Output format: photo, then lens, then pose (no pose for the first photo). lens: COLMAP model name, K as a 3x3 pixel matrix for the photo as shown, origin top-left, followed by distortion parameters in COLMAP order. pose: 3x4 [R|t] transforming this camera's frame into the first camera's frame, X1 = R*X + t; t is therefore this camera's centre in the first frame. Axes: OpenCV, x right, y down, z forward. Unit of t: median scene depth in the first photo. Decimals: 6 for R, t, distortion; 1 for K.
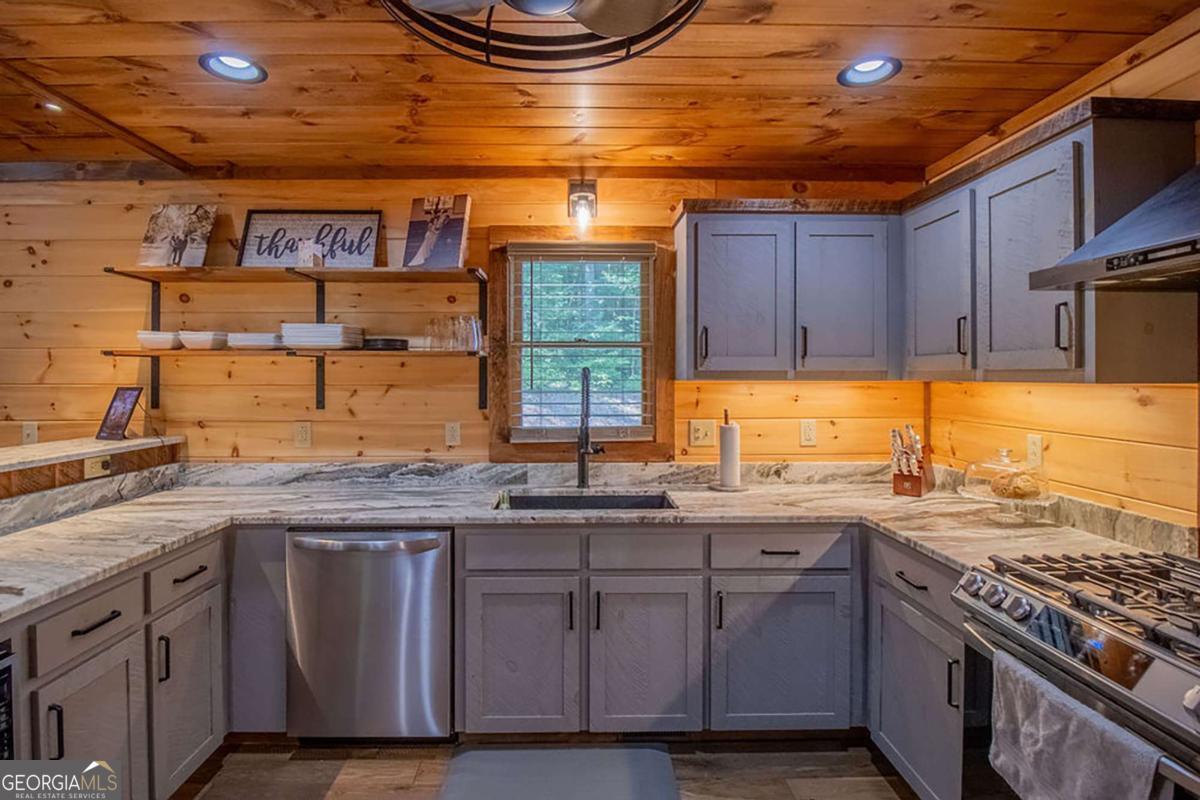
lens RADIAL K [[581.0, 0, 585.0], [0, 581.0, 379.0], [0, 0, 1]] dist [-0.008116, -0.006030]
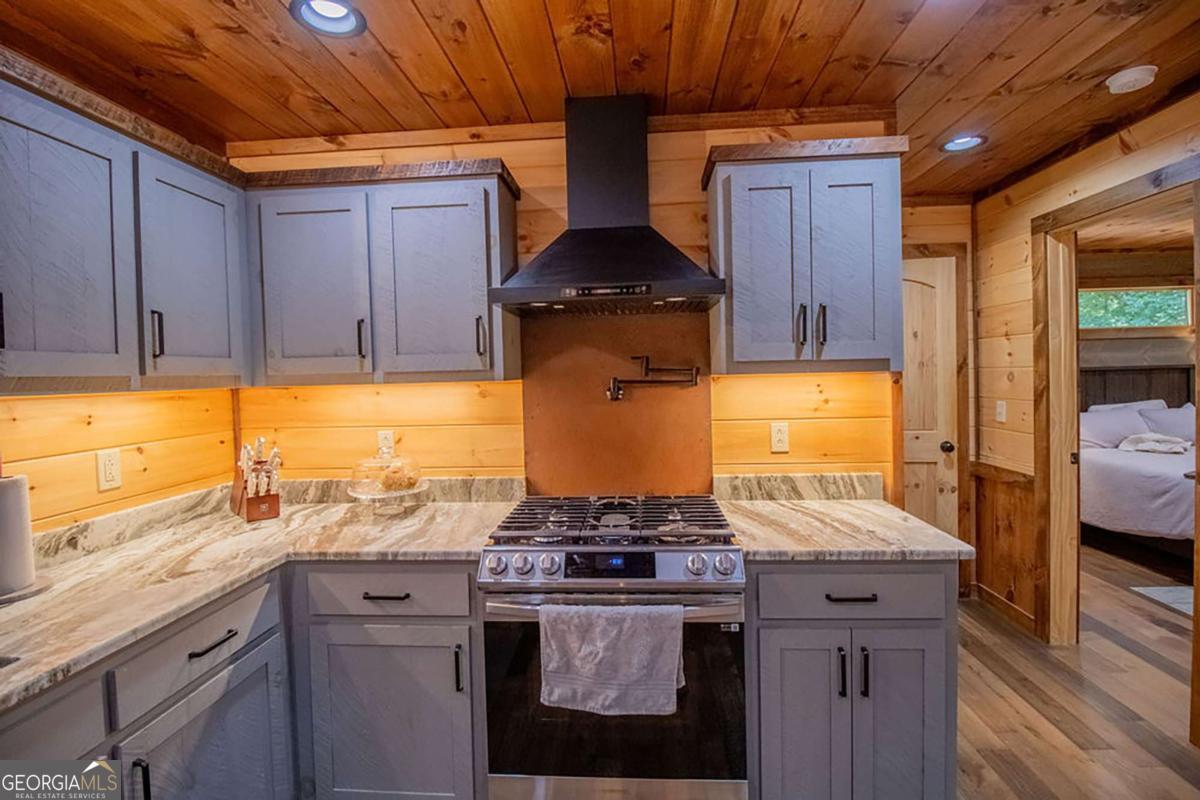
lens RADIAL K [[562.9, 0, 599.0], [0, 562.9, 385.8], [0, 0, 1]] dist [-0.004850, -0.007420]
pose [[0.093582, -0.024716, 0.995305, -0.213107], [0.030572, 0.999292, 0.021940, -0.001205], [-0.995142, 0.028376, 0.094271, 0.396174]]
